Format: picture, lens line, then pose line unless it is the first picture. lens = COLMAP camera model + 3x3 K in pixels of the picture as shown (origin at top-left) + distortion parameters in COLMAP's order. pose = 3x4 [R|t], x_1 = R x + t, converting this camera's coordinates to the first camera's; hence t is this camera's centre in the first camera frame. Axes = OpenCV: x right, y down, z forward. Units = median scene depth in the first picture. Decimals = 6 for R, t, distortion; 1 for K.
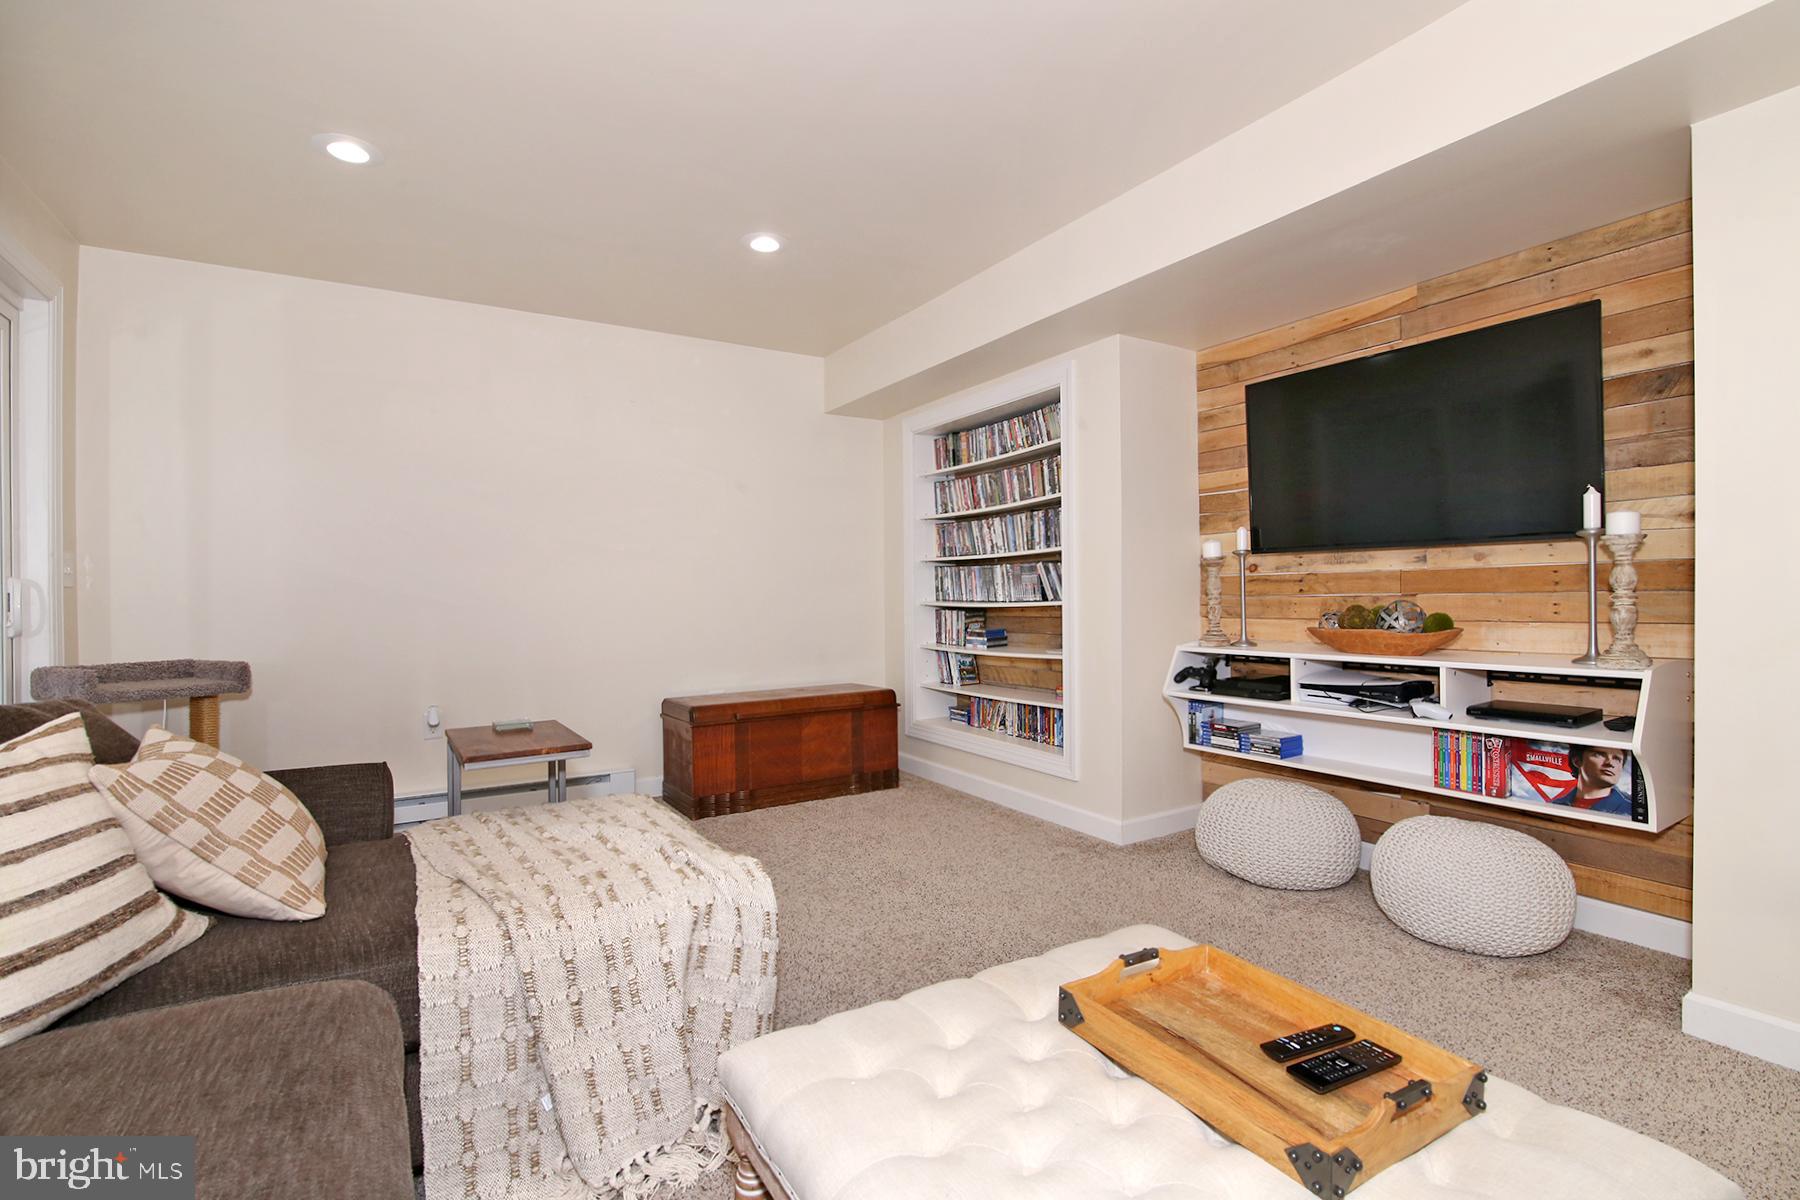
lens RADIAL K [[844.0, 0, 890.0], [0, 844.0, 595.0], [0, 0, 1]] dist [-0.018175, -0.000697]
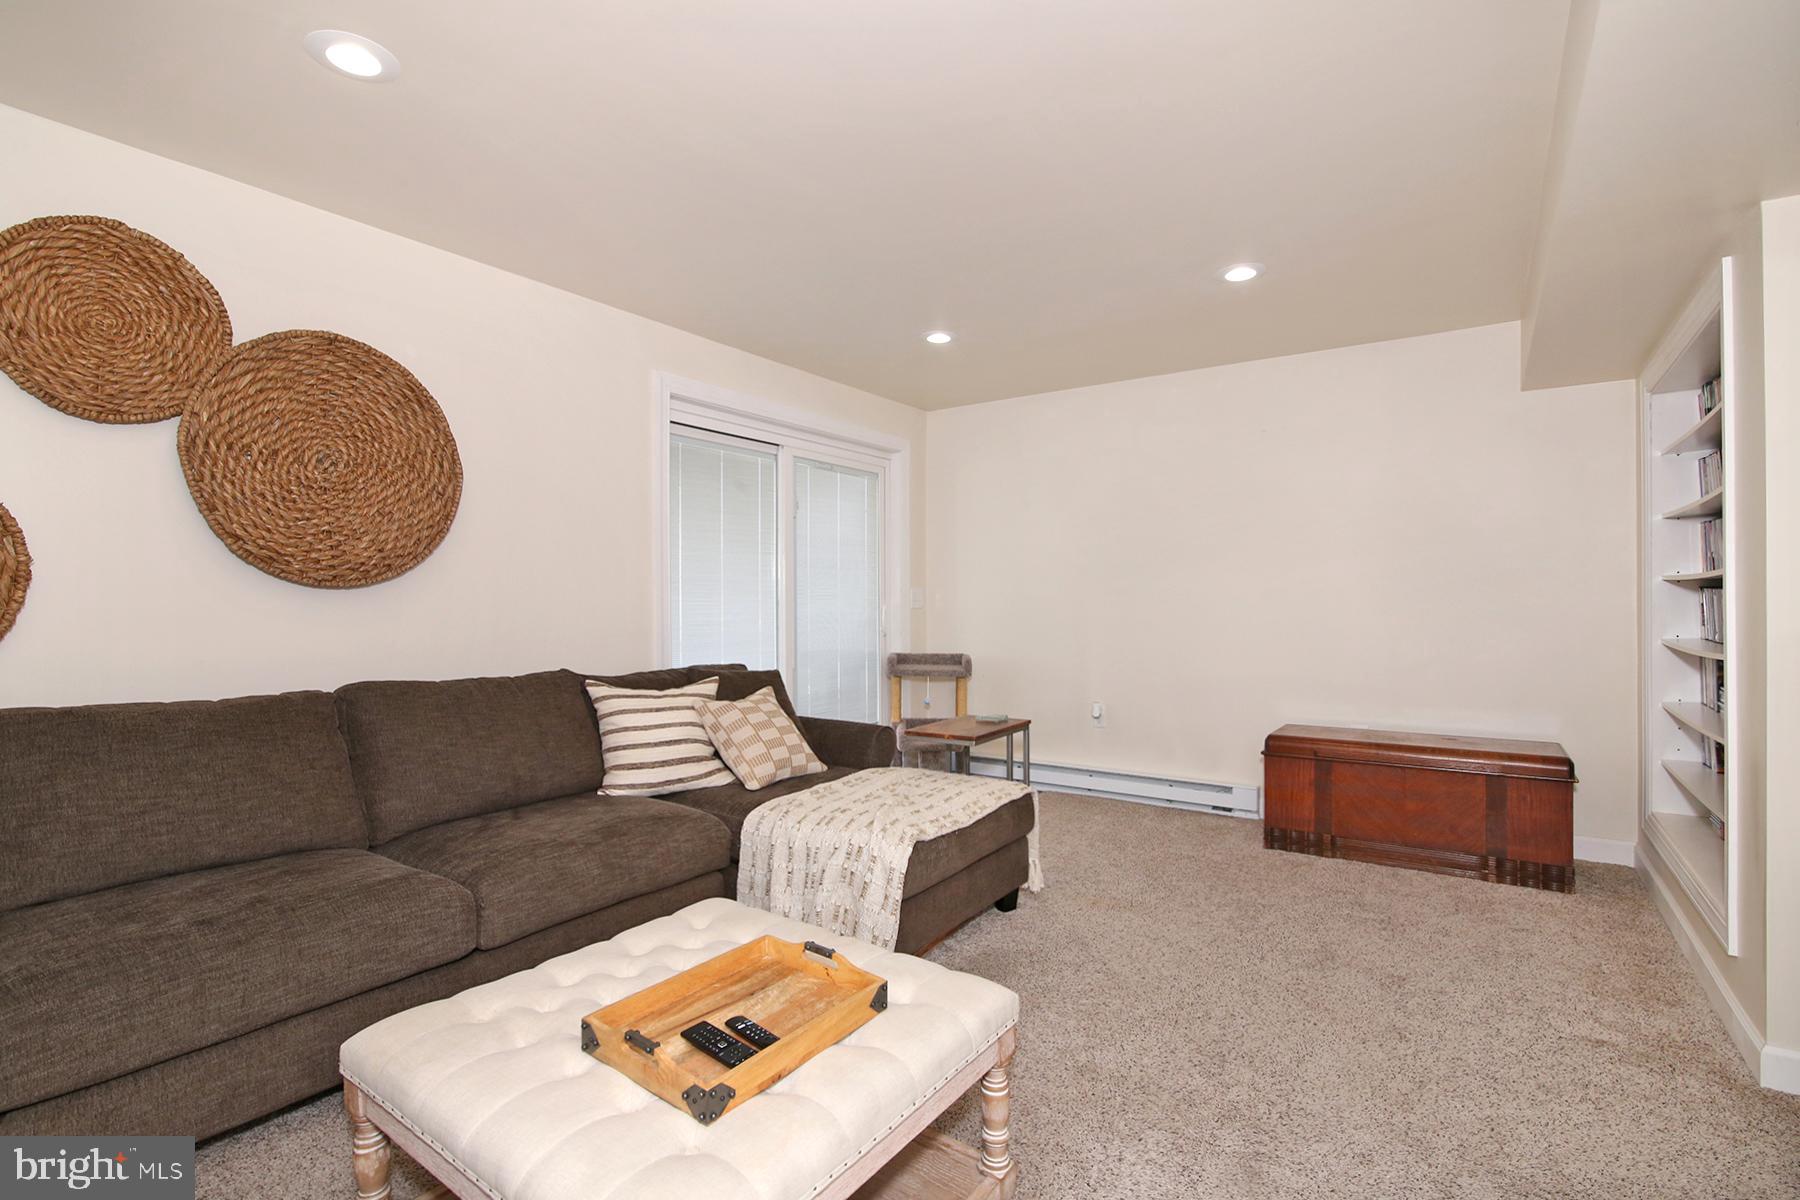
lens RADIAL K [[844.0, 0, 904.6], [0, 844.0, 595.6], [0, 0, 1]] dist [-0.018175, -0.000697]
pose [[0.391315, 0.007511, -0.920226, 1.223959], [-0.005075, 0.999969, 0.006004, -0.086865], [0.920243, 0.002320, 0.391341, 0.508852]]
